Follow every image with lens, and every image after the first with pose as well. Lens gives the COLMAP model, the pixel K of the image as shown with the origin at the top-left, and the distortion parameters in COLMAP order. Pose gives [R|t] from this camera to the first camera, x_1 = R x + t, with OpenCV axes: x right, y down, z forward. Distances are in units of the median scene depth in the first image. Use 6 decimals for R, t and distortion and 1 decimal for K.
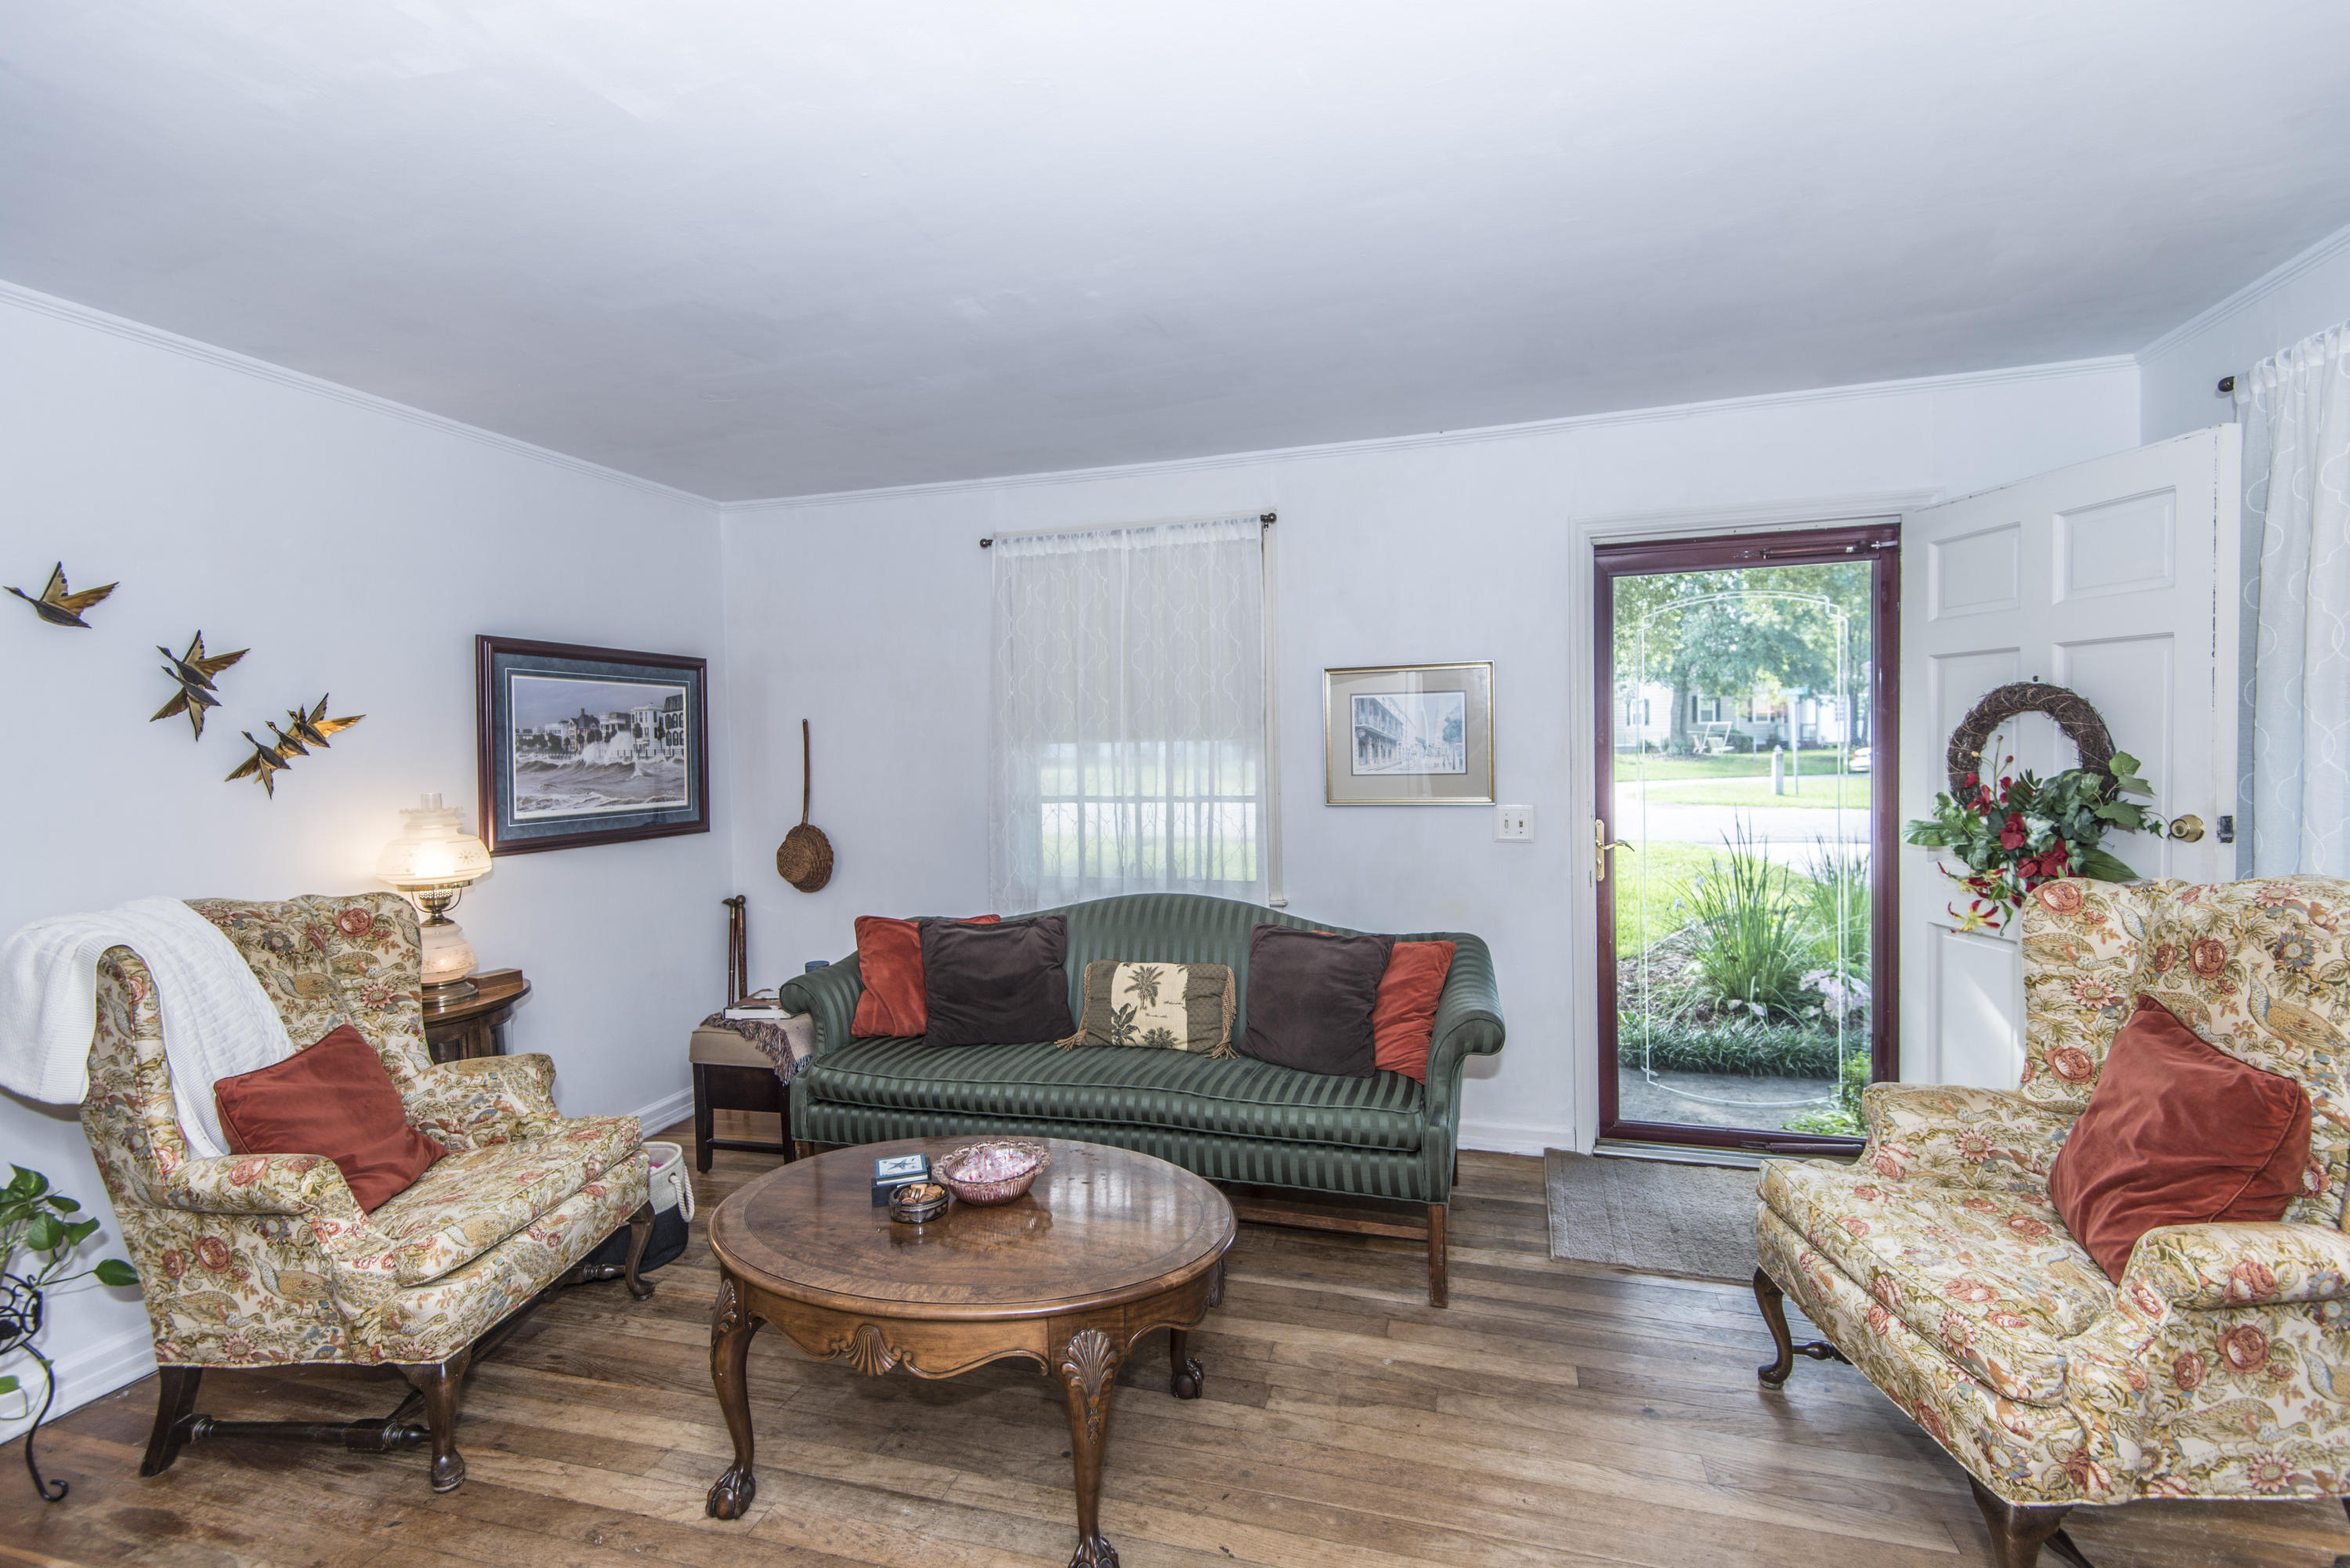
lens RADIAL K [[1060.6, 0, 1182.8], [0, 1060.6, 776.9], [0, 0, 1]] dist [0.036943, -0.021995]
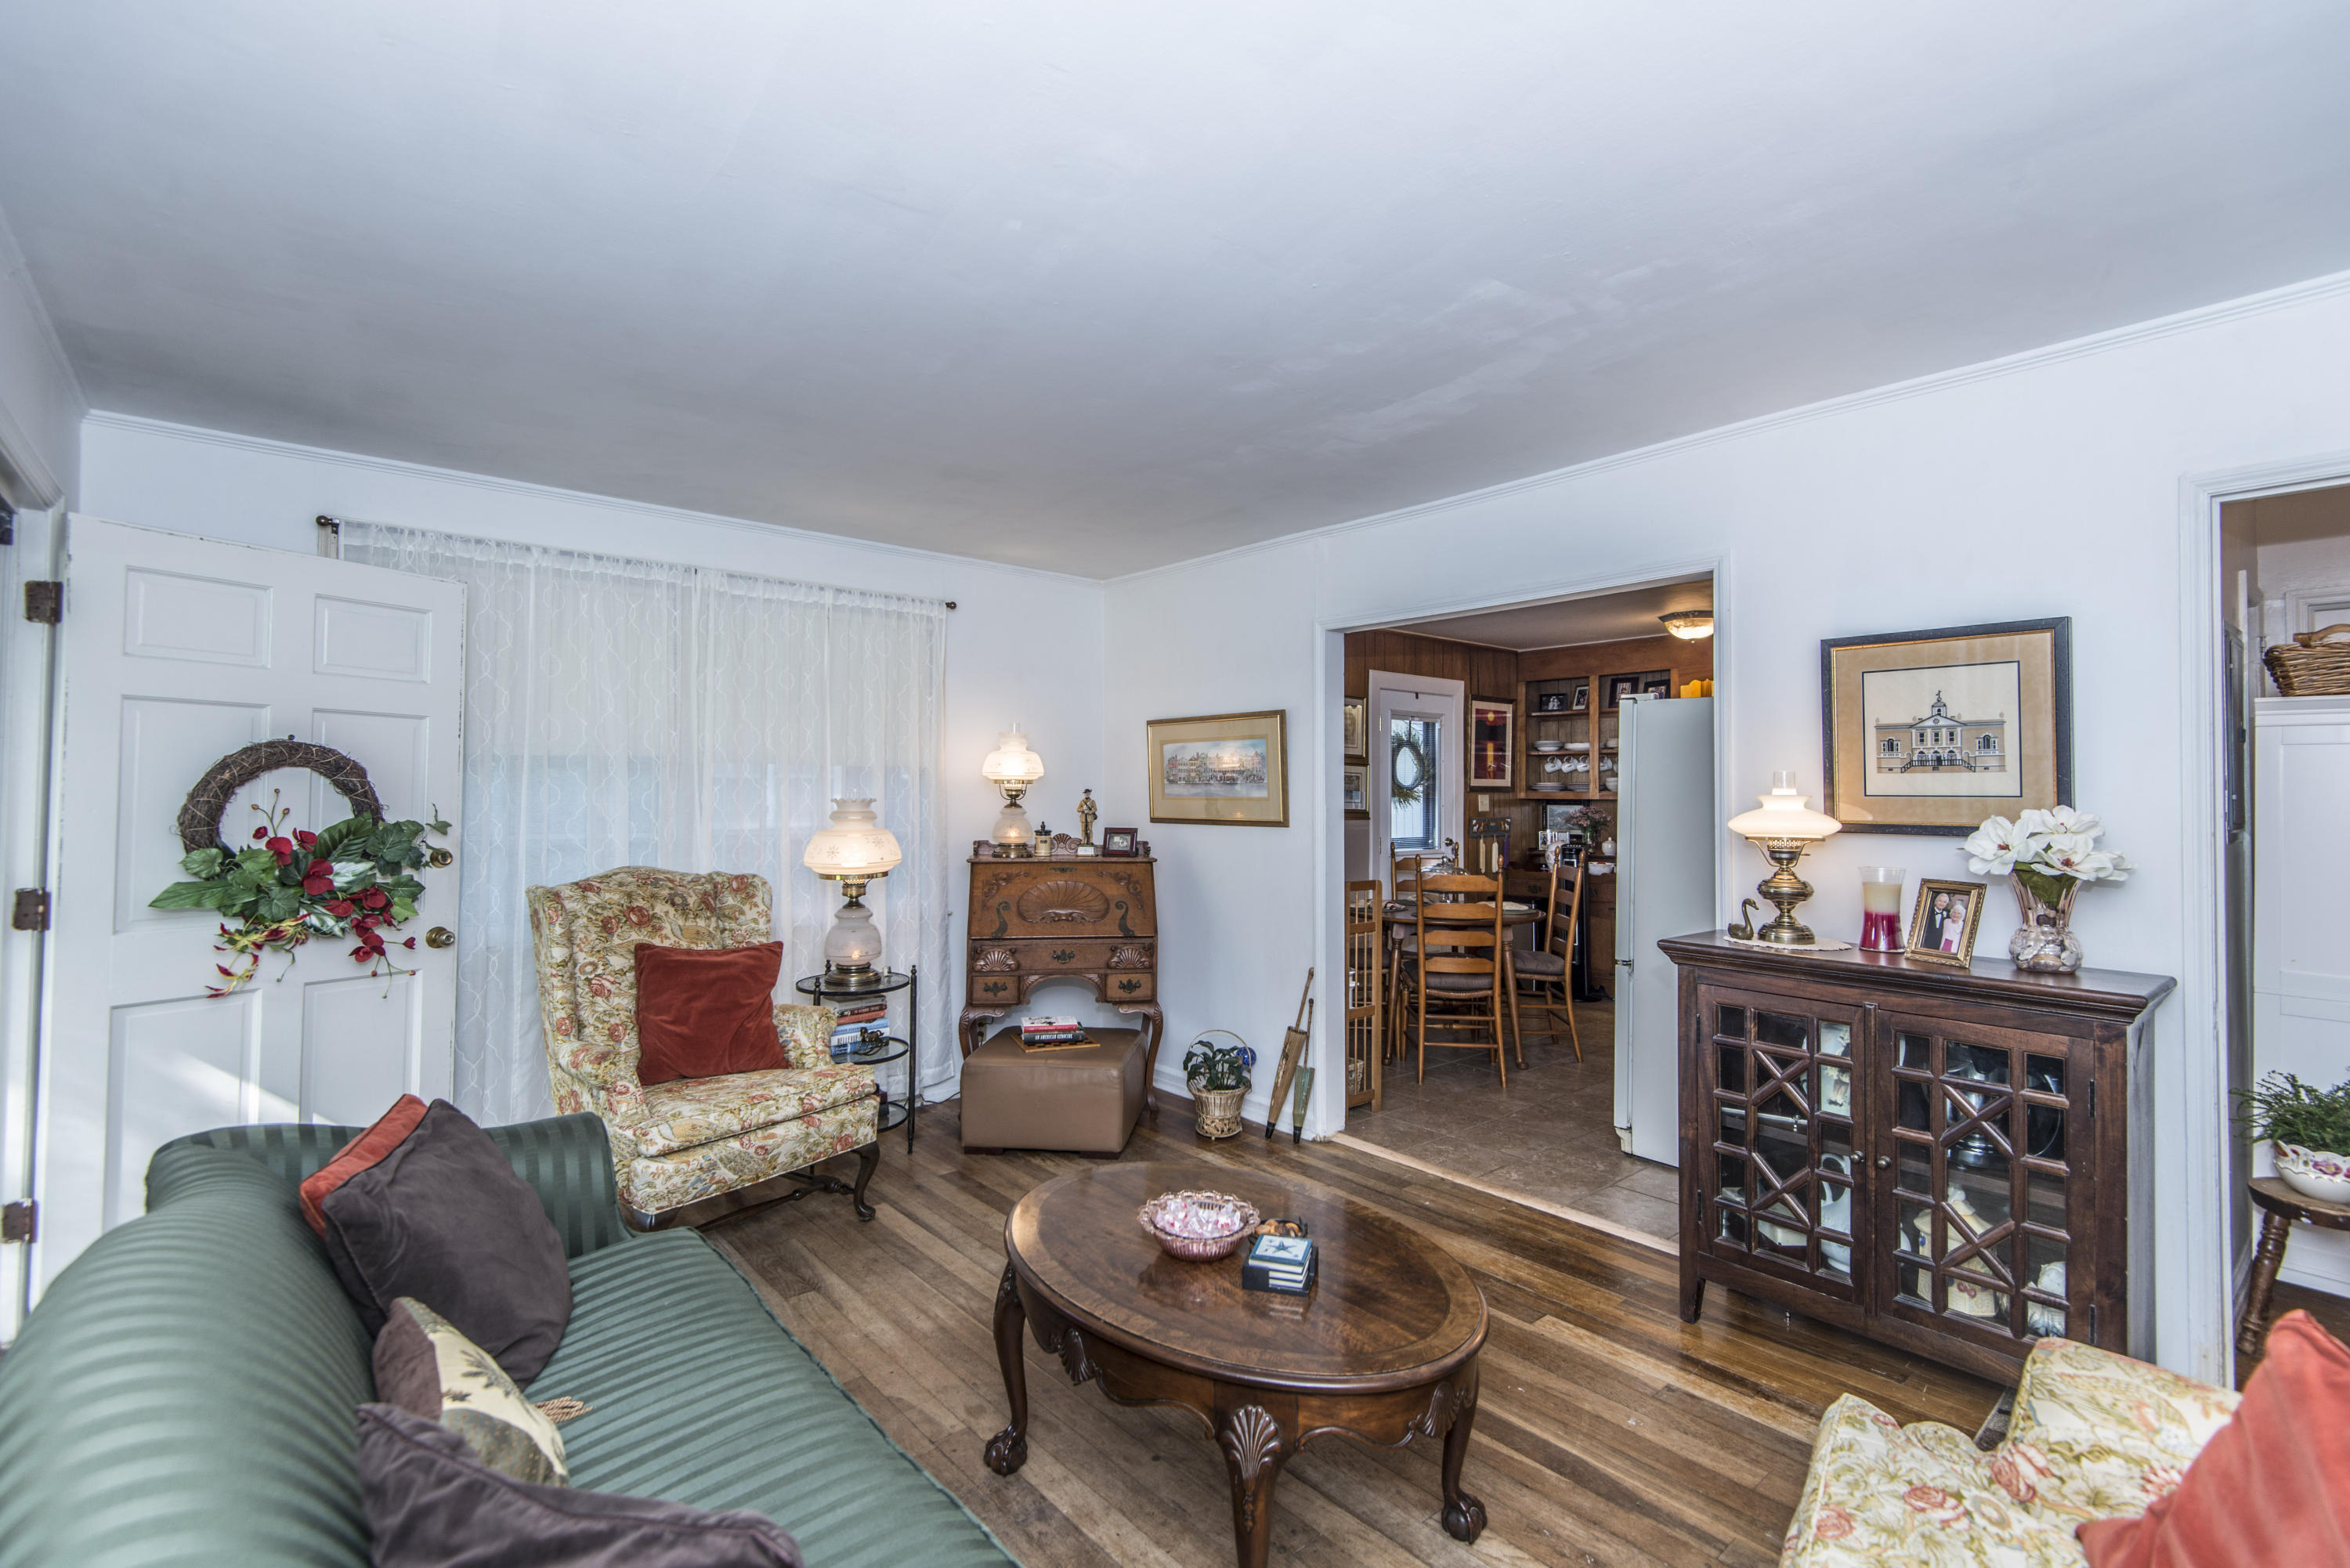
lens RADIAL K [[1060.6, 0, 1182.8], [0, 1060.6, 776.9], [0, 0, 1]] dist [0.036943, -0.021995]
pose [[-0.847987, 0.022613, 0.529534, -0.434790], [0.025534, 0.999672, -0.001799, -0.021353], [-0.529401, 0.011995, -0.848287, 1.160234]]
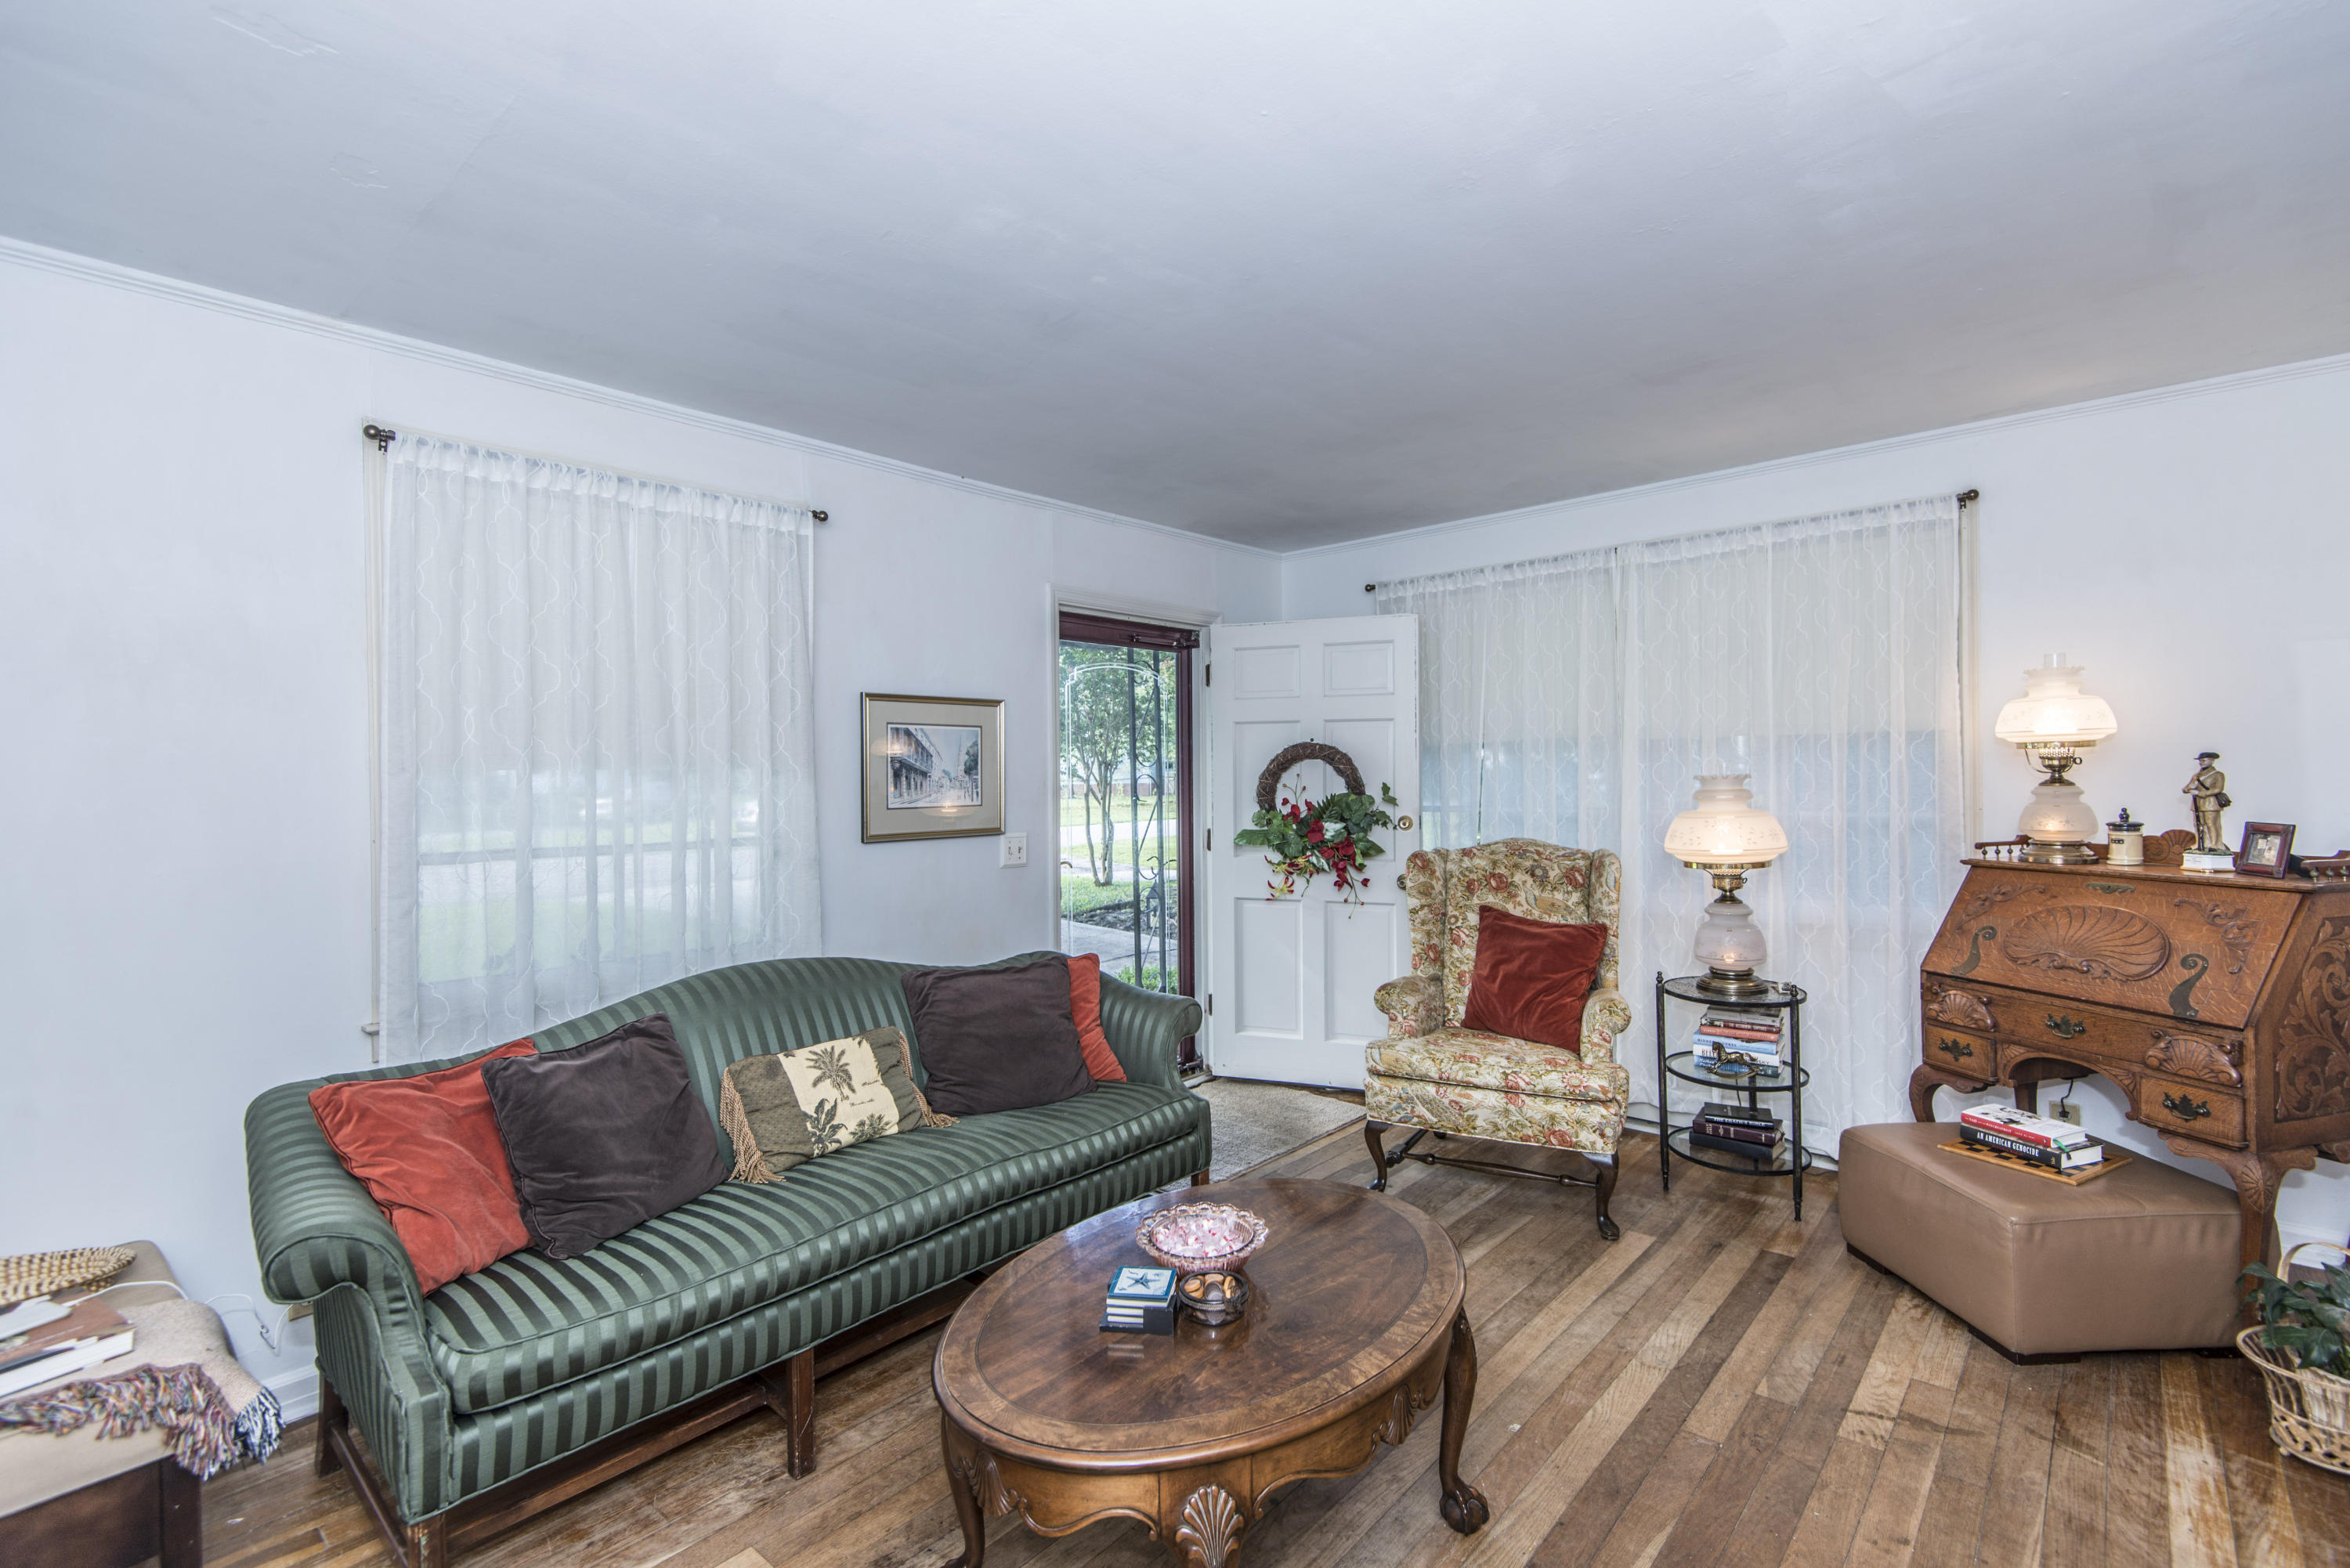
lens RADIAL K [[1060.6, 0, 1182.8], [0, 1060.6, 776.9], [0, 0, 1]] dist [0.036943, -0.021995]
pose [[0.415780, 0.014346, 0.909352, -0.631615], [0.031689, 0.999040, -0.030250, 0.007442], [-0.908913, 0.041394, 0.414926, 0.402157]]
